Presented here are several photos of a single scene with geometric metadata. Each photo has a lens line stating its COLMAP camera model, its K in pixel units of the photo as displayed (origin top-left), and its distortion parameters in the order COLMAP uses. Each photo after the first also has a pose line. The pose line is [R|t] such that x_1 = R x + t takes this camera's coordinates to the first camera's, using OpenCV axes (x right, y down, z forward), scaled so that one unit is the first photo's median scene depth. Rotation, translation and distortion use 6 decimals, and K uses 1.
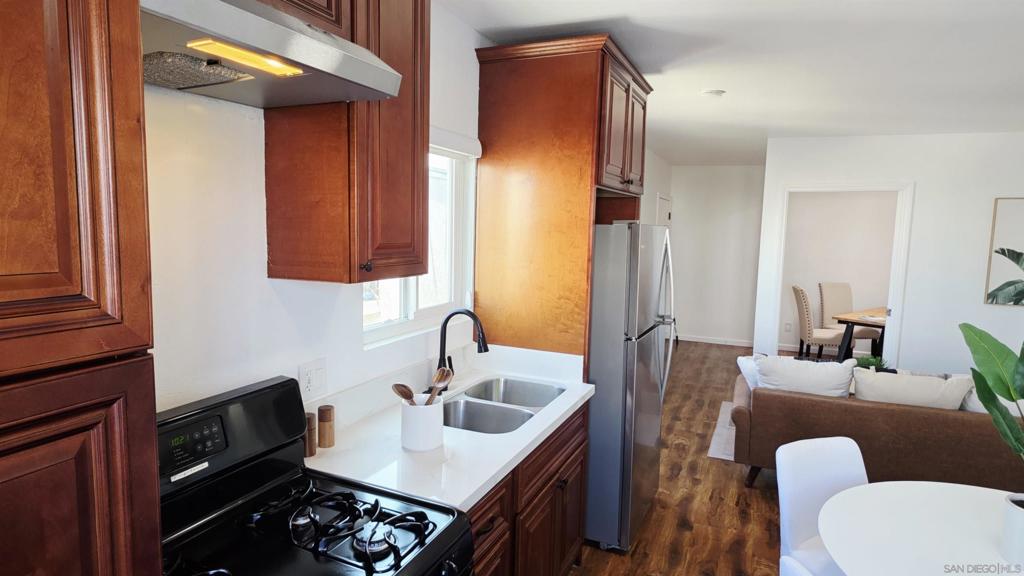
lens RADIAL K [[573.1, 0, 506.8], [0, 573.1, 286.4], [0, 0, 1]] dist [0.004746, -0.002000]
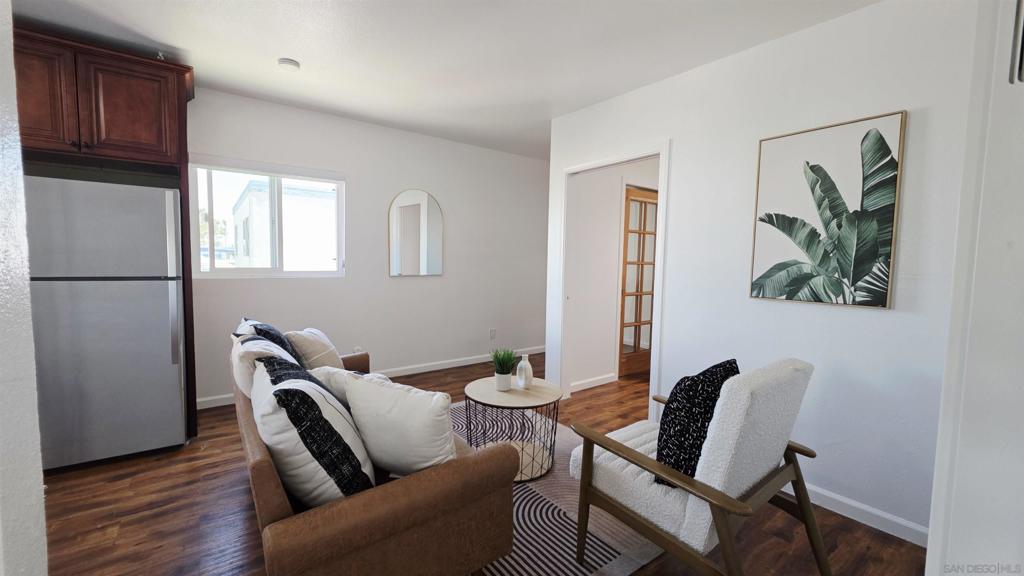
lens RADIAL K [[410.2, 0, 506.7], [0, 410.2, 286.0], [0, 0, 1]] dist [0.002737, -0.000627]
pose [[0.877229, 0.025151, -0.479413, 1.369741], [-0.049428, 0.998051, -0.038083, 0.082572], [0.477521, 0.057104, 0.876763, 0.737238]]
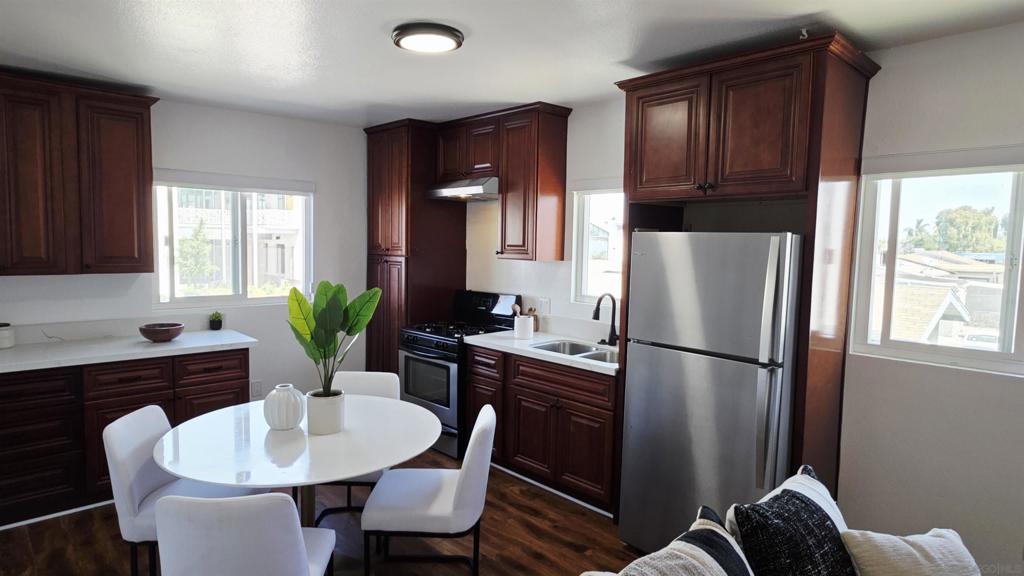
lens RADIAL K [[573.1, 0, 508.6], [0, 573.1, 287.3], [0, 0, 1]] dist [0.004746, -0.002000]
pose [[-0.364749, 0.039784, -0.930255, 1.227968], [-0.128279, 0.987413, 0.092526, -0.070281], [0.922227, 0.153081, -0.355055, 1.097746]]
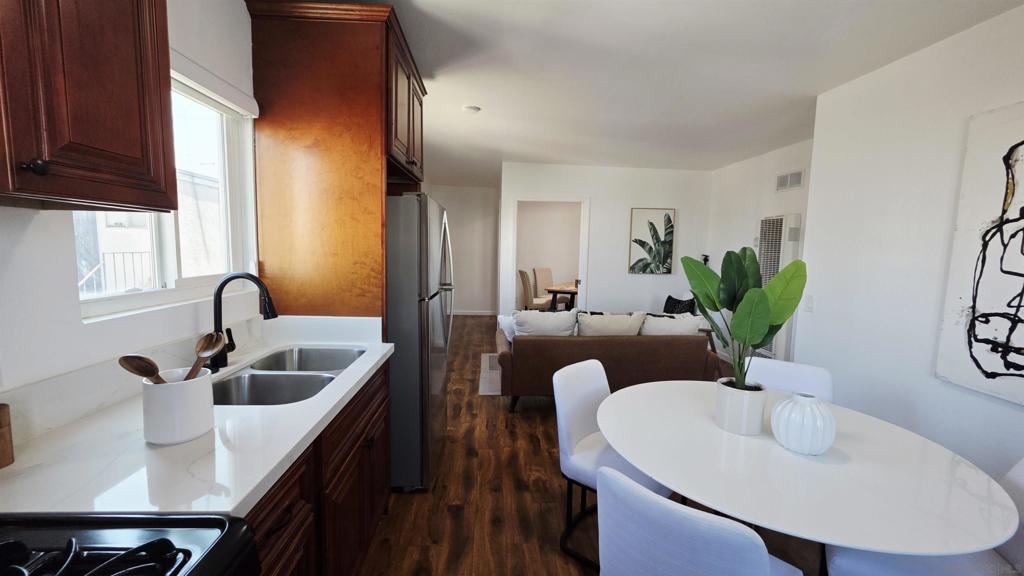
lens RADIAL K [[410.2, 0, 507.5], [0, 410.2, 286.5], [0, 0, 1]] dist [0.002737, -0.000627]
pose [[0.890798, -0.047438, 0.451916, 0.001312], [0.046310, 0.998835, 0.013563, 0.060027], [-0.452033, 0.008846, 0.891958, 0.203770]]
